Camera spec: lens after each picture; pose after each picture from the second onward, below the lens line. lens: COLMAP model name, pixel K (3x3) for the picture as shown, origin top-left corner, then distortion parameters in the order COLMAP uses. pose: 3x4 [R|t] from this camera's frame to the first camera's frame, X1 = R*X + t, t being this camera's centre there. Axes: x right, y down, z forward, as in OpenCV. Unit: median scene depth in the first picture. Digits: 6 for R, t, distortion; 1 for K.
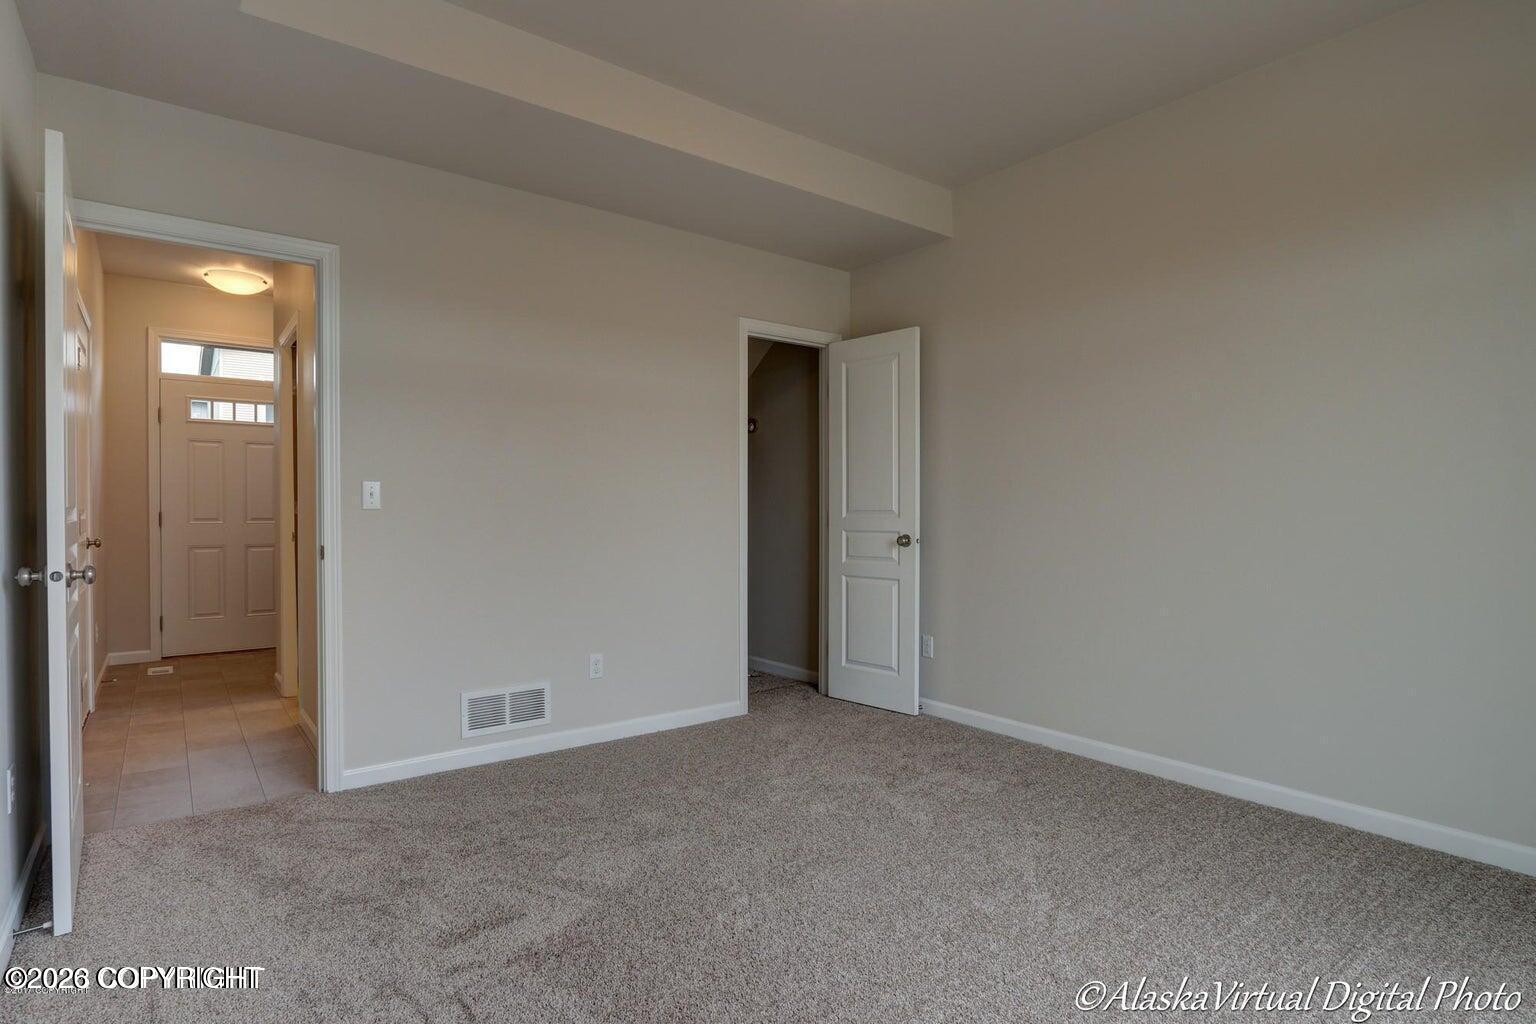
lens RADIAL K [[786.5, 0, 768.0], [0, 786.5, 512.0], [0, 0, 1]] dist [-0.001493, -0.000244]
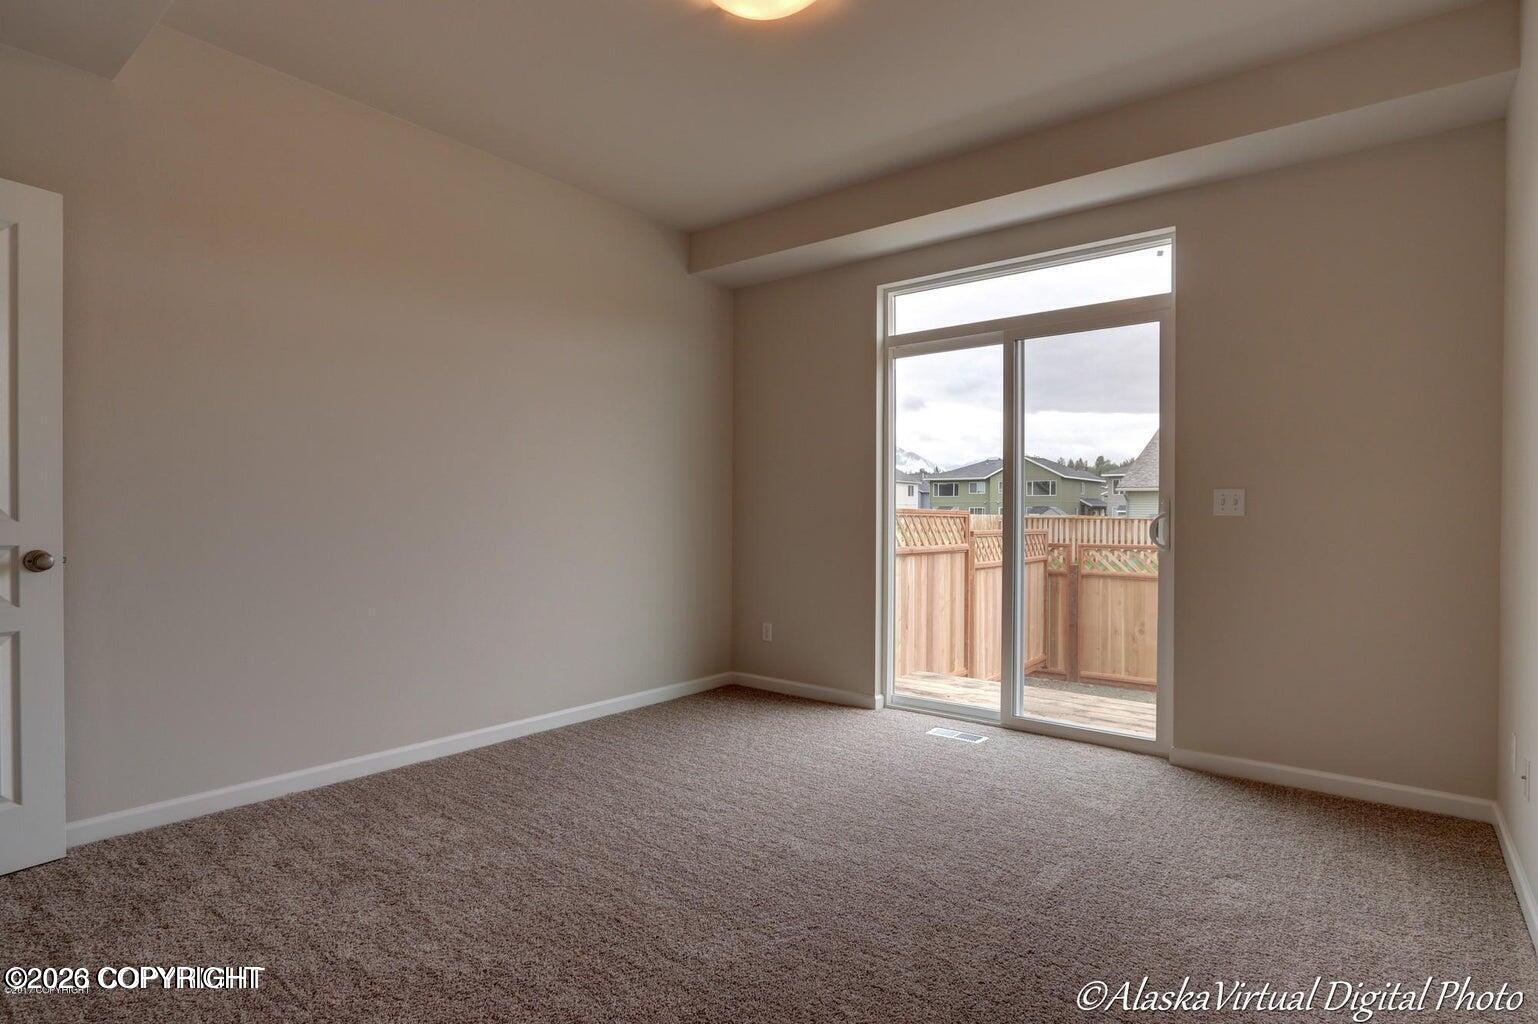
lens RADIAL K [[787.5, 0, 769.0], [0, 787.5, 512.0], [0, 0, 1]] dist [-0.001493, -0.000244]
pose [[-0.230205, -0.005133, 0.973129, -0.529675], [-0.009413, 0.999951, 0.003048, -0.006790], [-0.973097, -0.008459, -0.230242, 0.653846]]
